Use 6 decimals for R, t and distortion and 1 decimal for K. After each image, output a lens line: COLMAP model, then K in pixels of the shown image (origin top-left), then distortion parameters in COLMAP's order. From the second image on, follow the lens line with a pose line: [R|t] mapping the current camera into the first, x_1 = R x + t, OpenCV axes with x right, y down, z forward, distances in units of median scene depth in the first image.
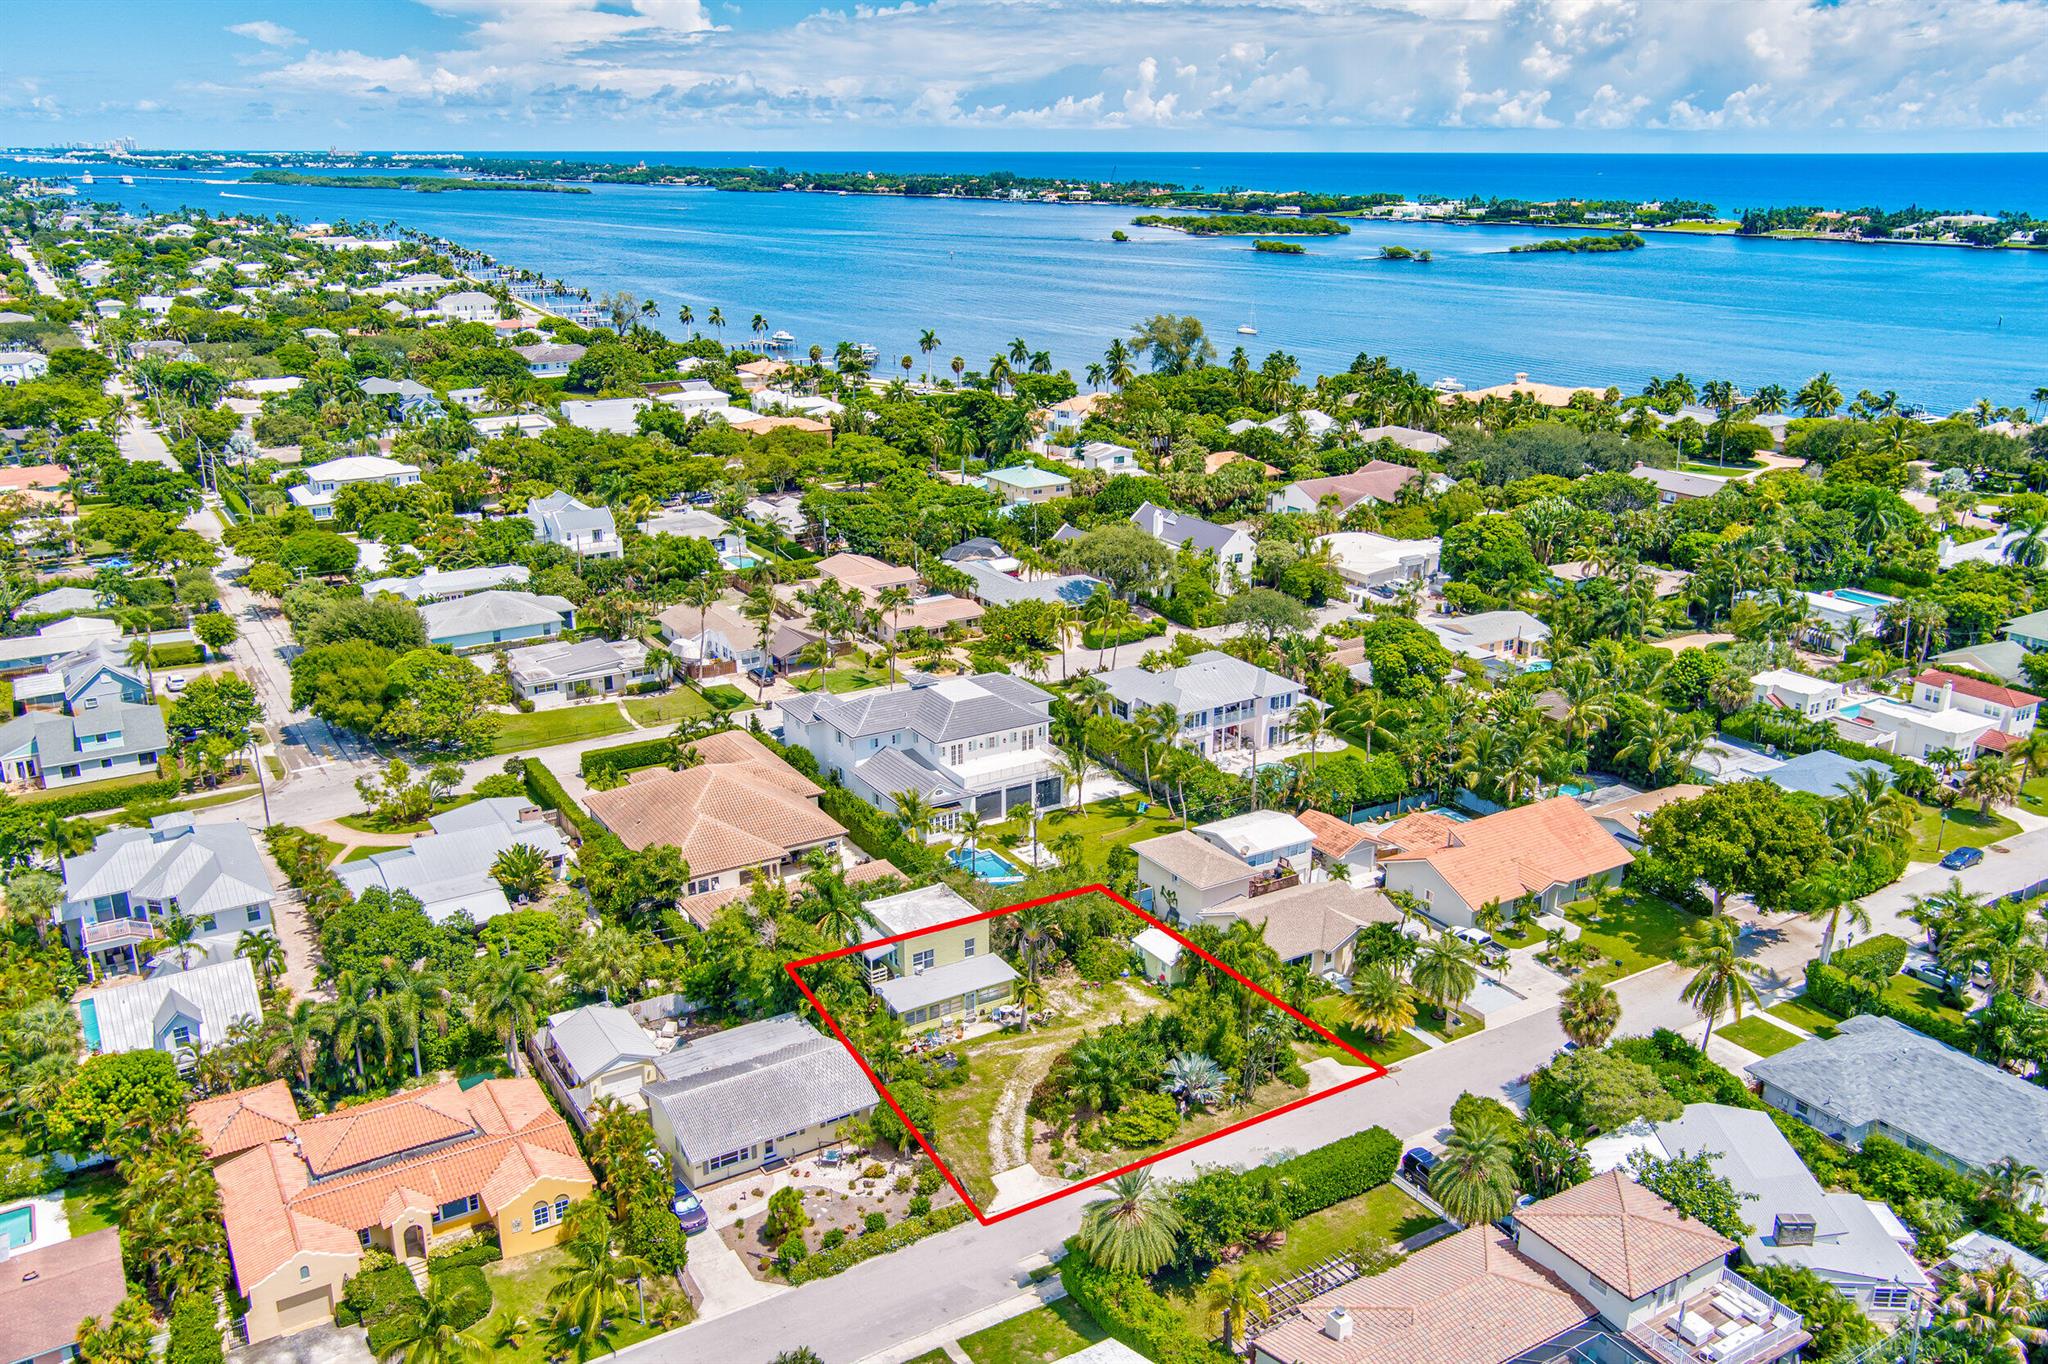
lens RADIAL K [[1649.1, 0, 1029.0], [0, 1649.1, 679.7], [0, 0, 1]] dist [-0.003323, 0.028053]
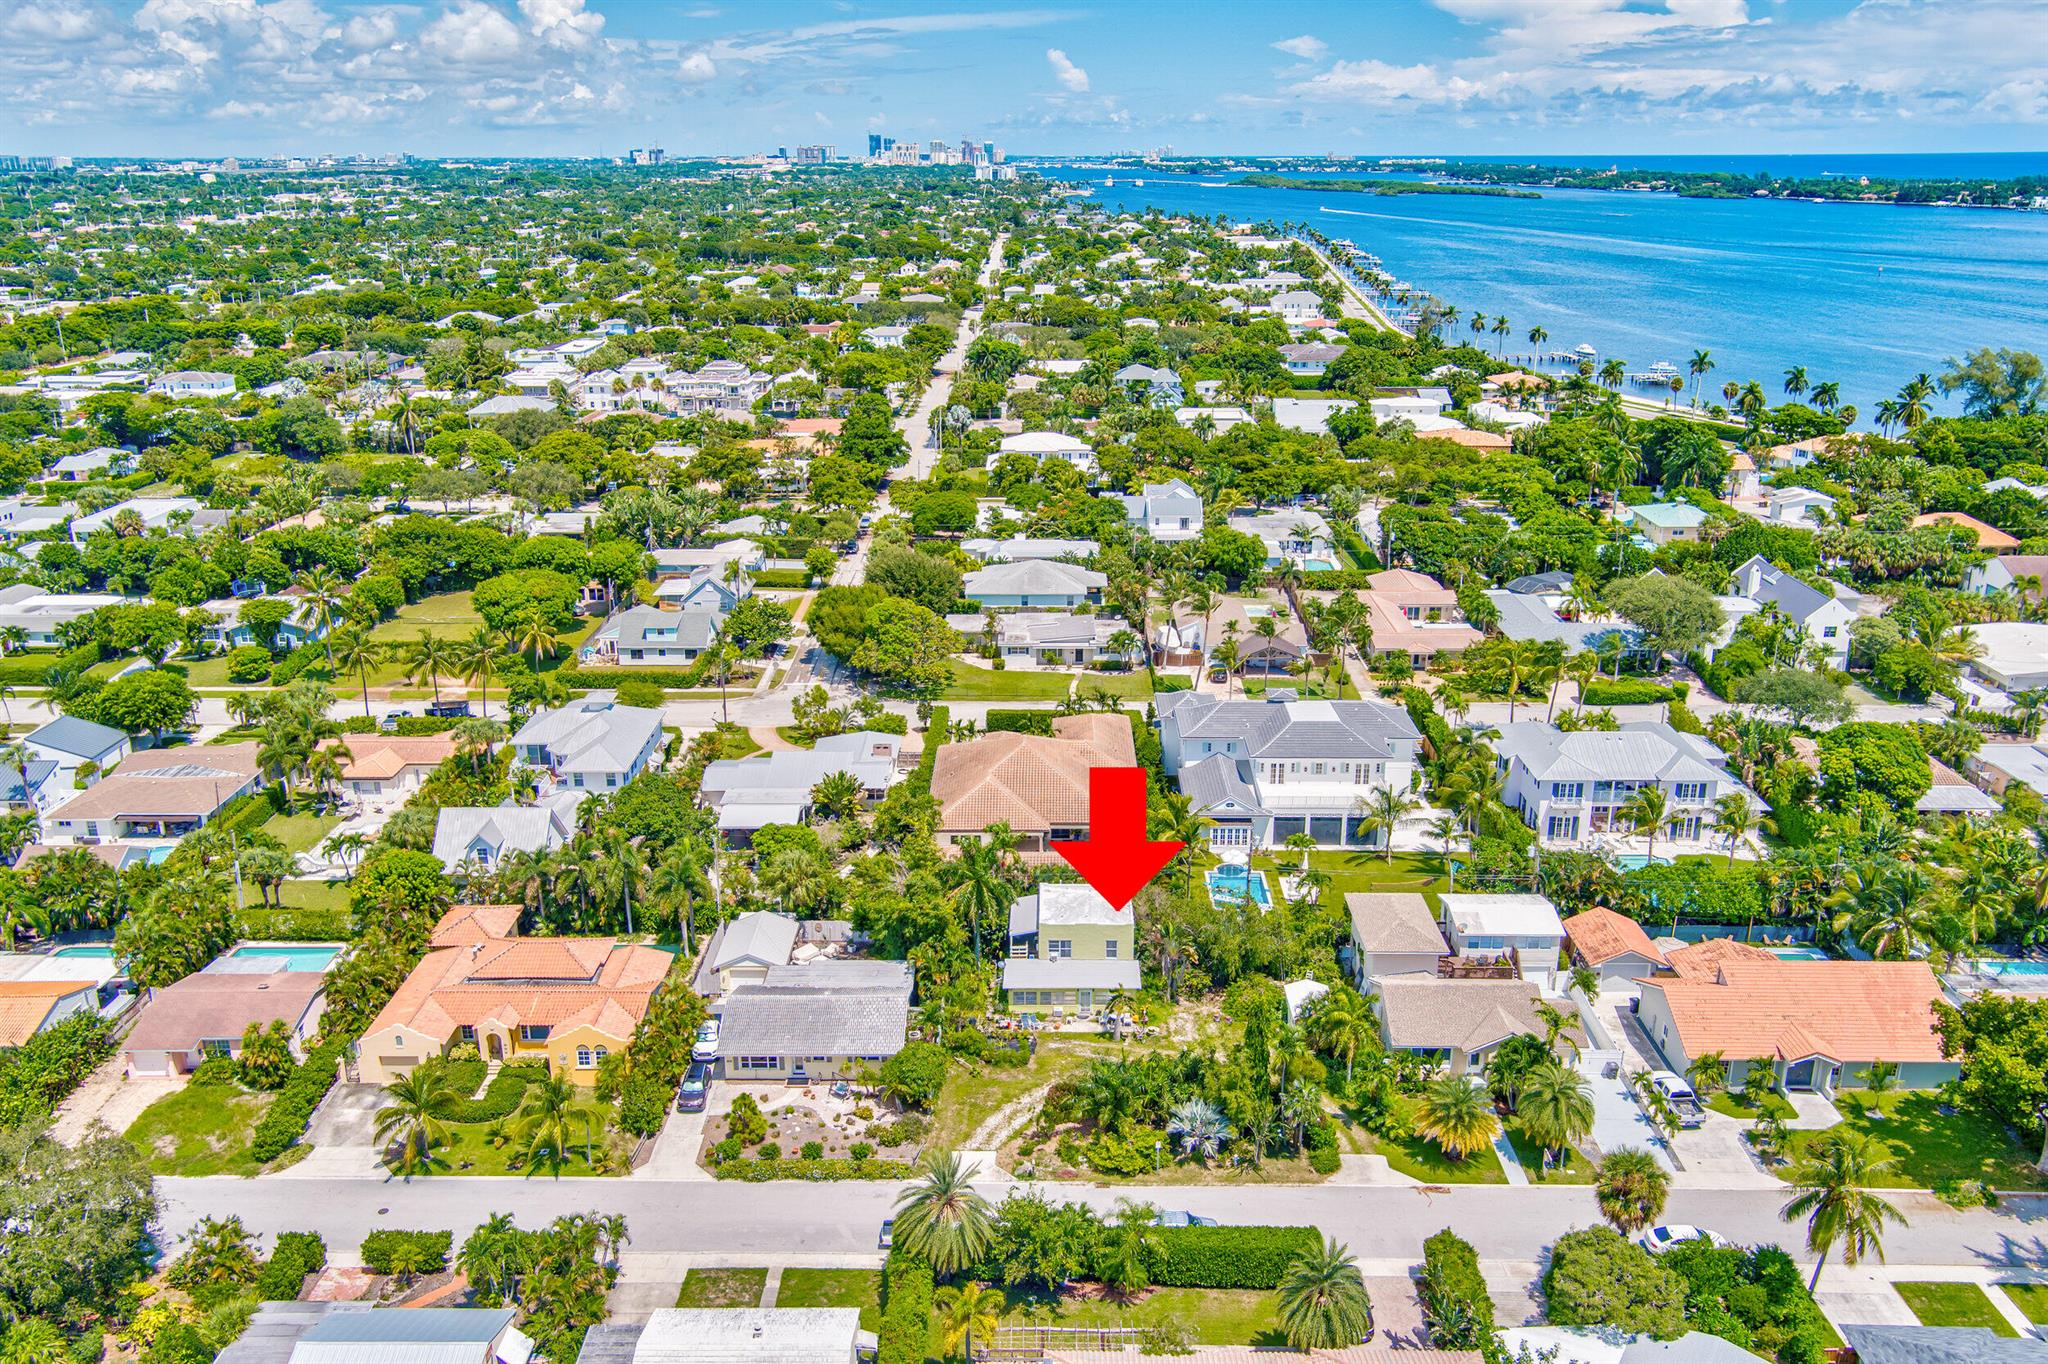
lens RADIAL K [[1649.1, 0, 1026.9], [0, 1649.1, 685.9], [0, 0, 1]] dist [-0.003323, 0.028053]
pose [[0.845178, 0.162060, -0.509324, 0.247335], [-0.161479, 0.985817, 0.045714, -0.020602], [0.509509, 0.043609, 0.859360, 0.060031]]
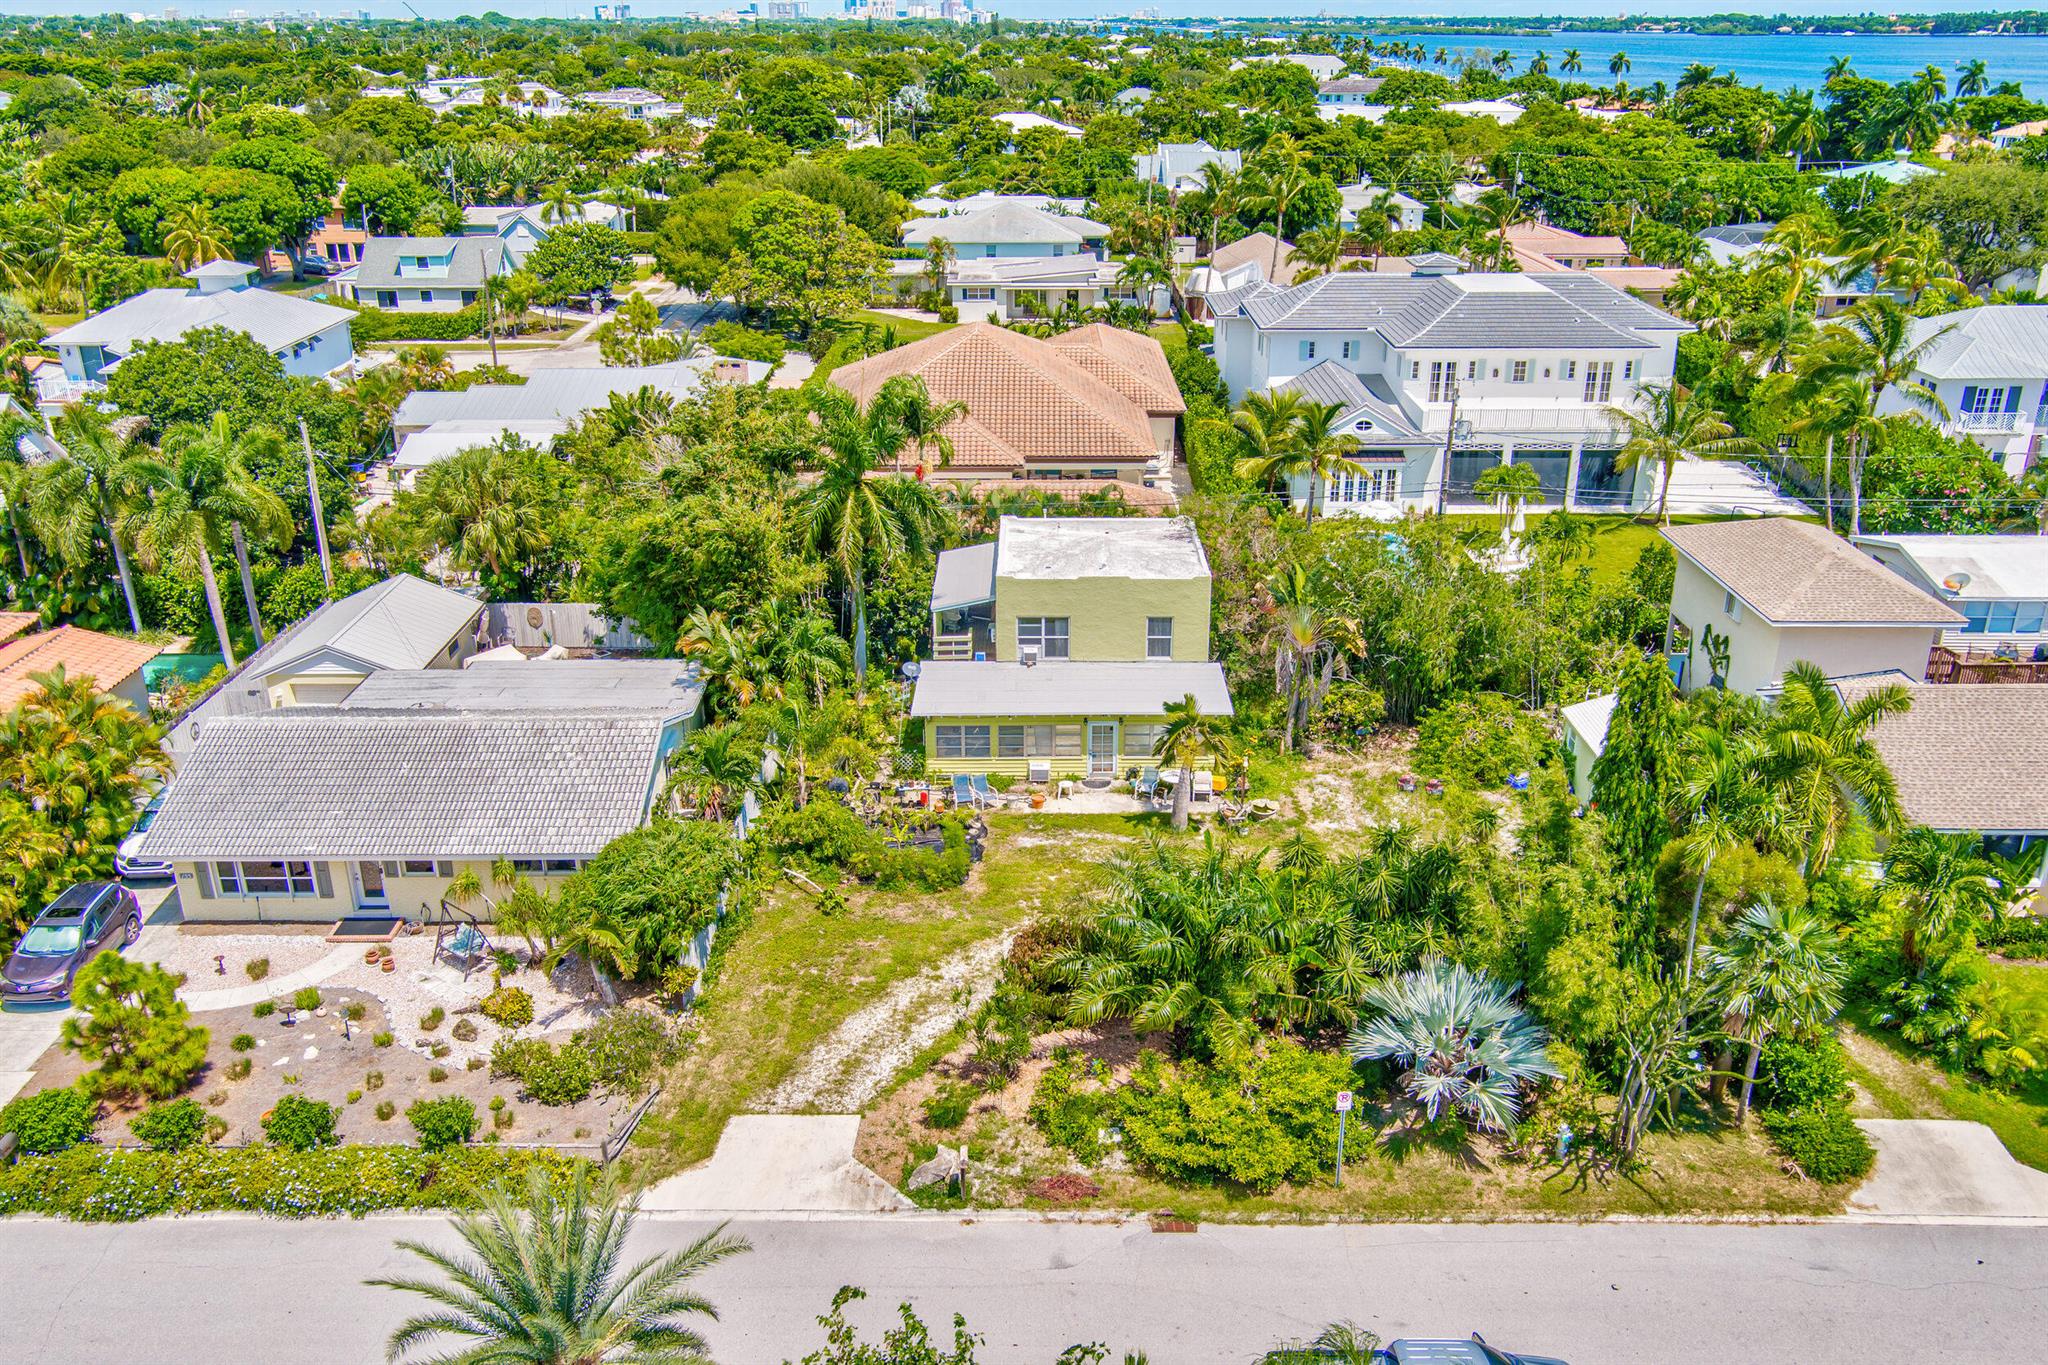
lens RADIAL K [[1649.1, 0, 1024.5], [0, 1649.1, 682.0], [0, 0, 1]] dist [-0.003323, 0.028053]
pose [[0.849926, 0.193345, -0.490146, 0.093605], [-0.159122, 0.980994, 0.111044, 0.079417], [0.502301, -0.016386, 0.864538, 0.360257]]
